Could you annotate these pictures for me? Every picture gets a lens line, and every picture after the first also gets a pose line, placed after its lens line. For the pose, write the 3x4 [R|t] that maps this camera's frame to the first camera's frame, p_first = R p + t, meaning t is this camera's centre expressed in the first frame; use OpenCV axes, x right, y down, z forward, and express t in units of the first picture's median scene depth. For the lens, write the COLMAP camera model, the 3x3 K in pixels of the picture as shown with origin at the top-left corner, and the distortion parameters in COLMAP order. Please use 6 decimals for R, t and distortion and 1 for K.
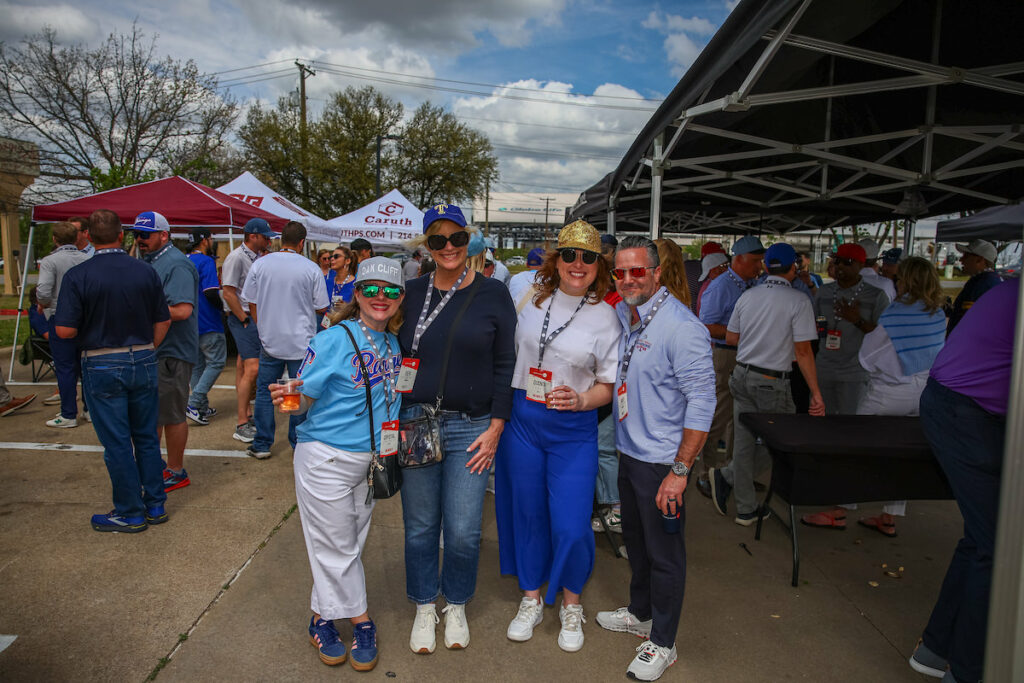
lens RADIAL K [[701.1, 0, 512.0], [0, 701.1, 341.5], [0, 0, 1]] dist [0.049073, -0.000026]
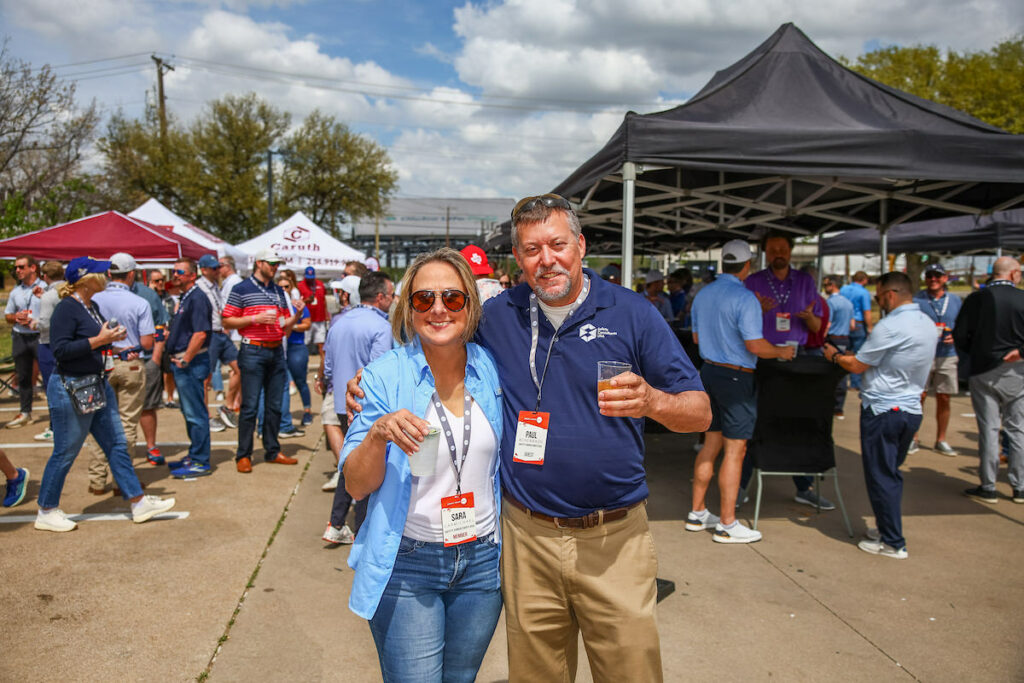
lens RADIAL K [[891.0, 0, 512.0], [0, 891.0, 341.5], [0, 0, 1]] dist [-0.003773, -0.000519]
pose [[0.992647, -0.022863, 0.118865, -0.016544], [0.028531, 0.998525, -0.046203, 0.013625], [-0.117633, 0.049255, 0.991835, -0.140961]]
